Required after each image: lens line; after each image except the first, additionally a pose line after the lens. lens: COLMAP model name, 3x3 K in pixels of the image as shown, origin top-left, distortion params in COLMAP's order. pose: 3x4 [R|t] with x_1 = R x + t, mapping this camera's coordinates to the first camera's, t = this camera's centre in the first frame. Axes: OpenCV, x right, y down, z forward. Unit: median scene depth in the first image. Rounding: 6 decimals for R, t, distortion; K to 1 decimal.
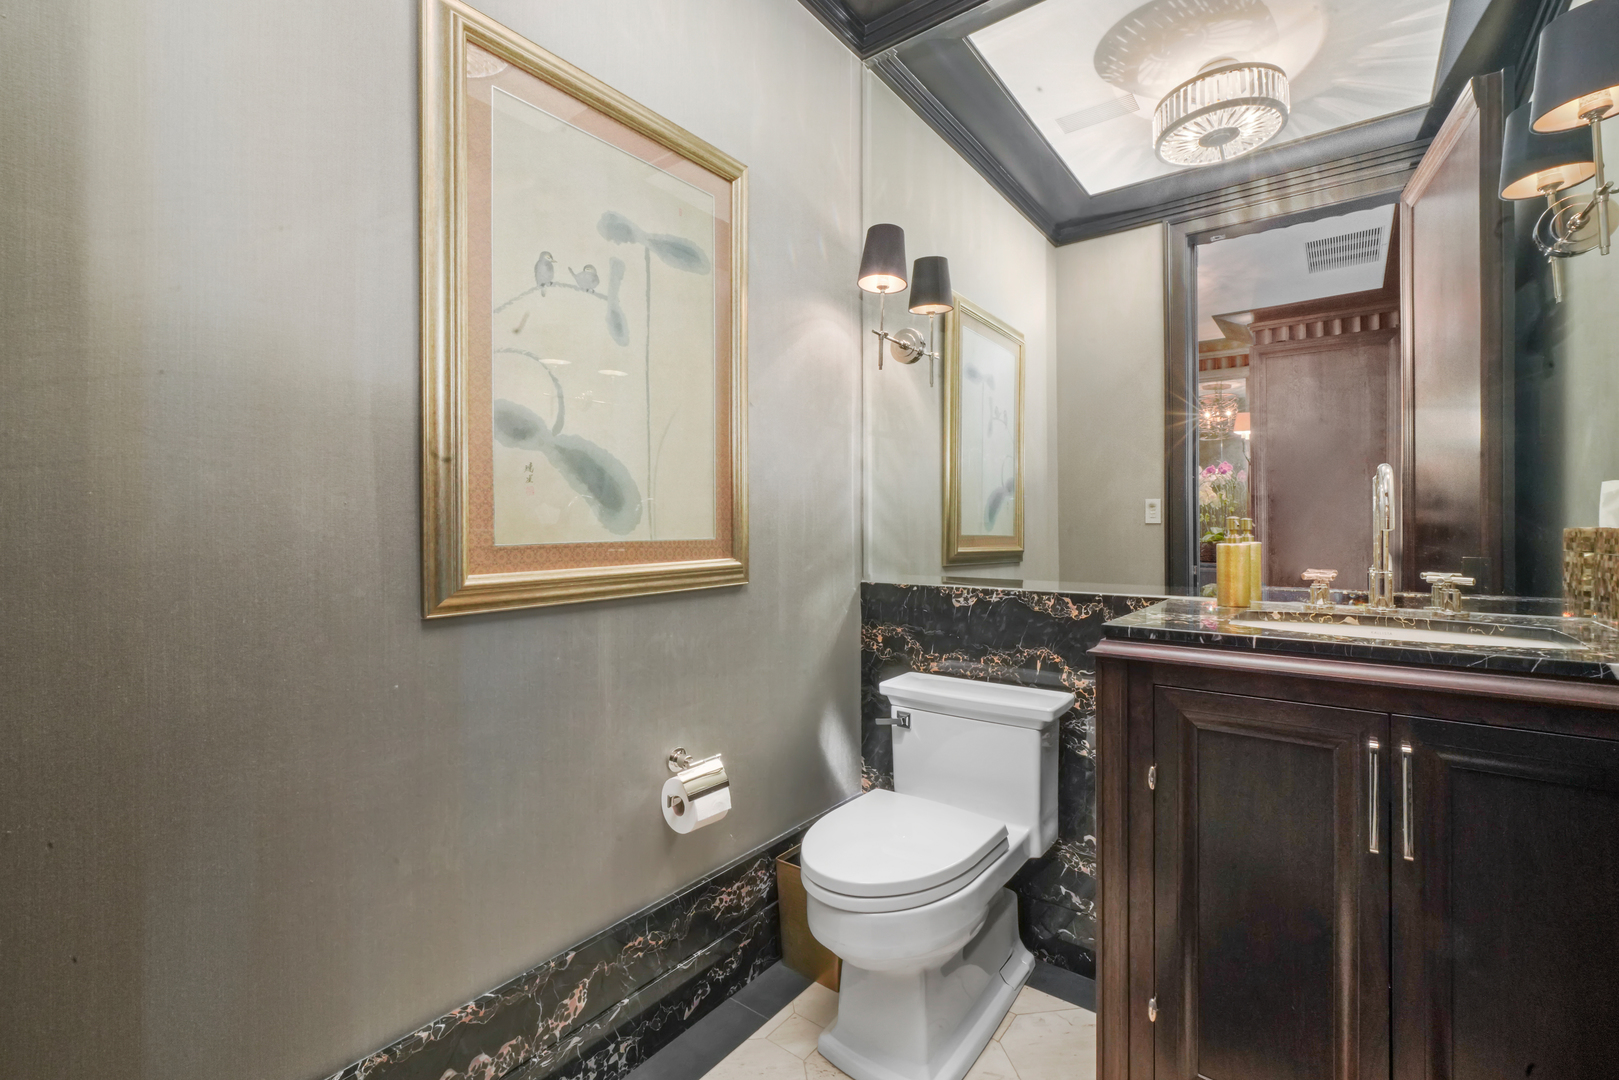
lens RADIAL K [[701.7, 0, 808.0], [0, 701.7, 530.6], [0, 0, 1]] dist [-0.000323, 0.000016]
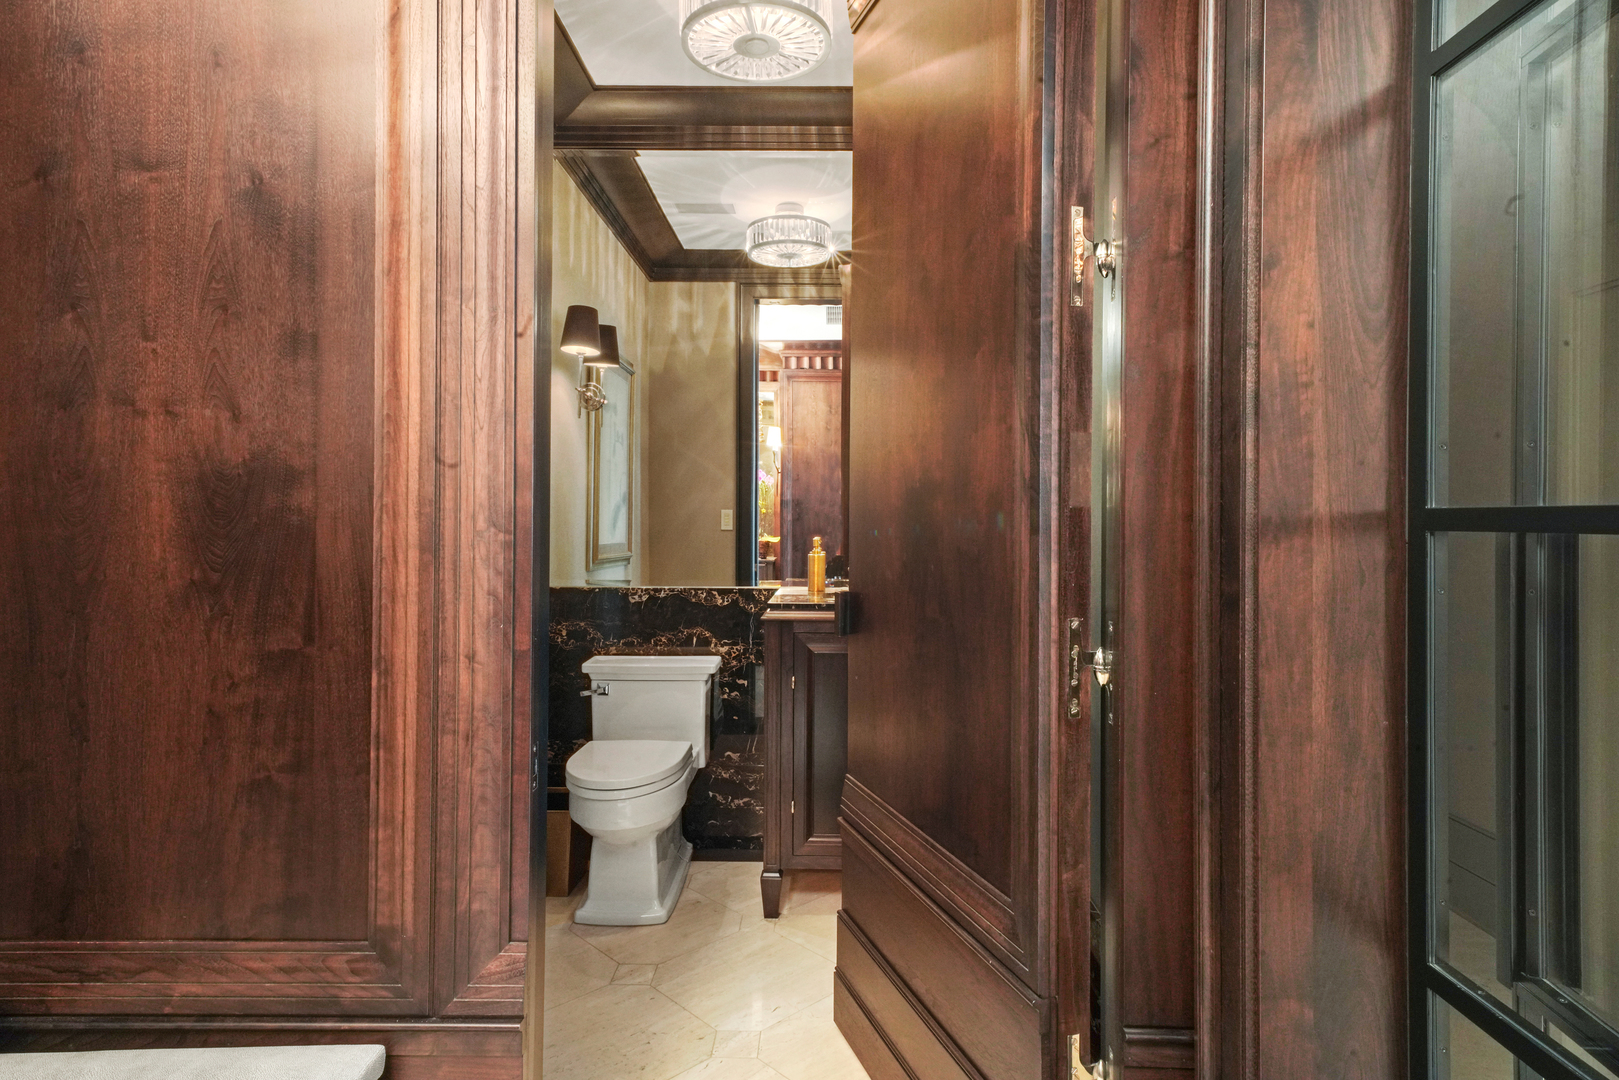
lens RADIAL K [[884.7, 0, 809.8], [0, 884.7, 516.9], [0, 0, 1]] dist [0.032231, 0.000011]
pose [[0.807833, 0.008335, 0.589353, -0.501255], [-0.007256, 0.999965, -0.004197, -0.047124], [-0.589367, -0.000886, 0.807865, -0.537761]]
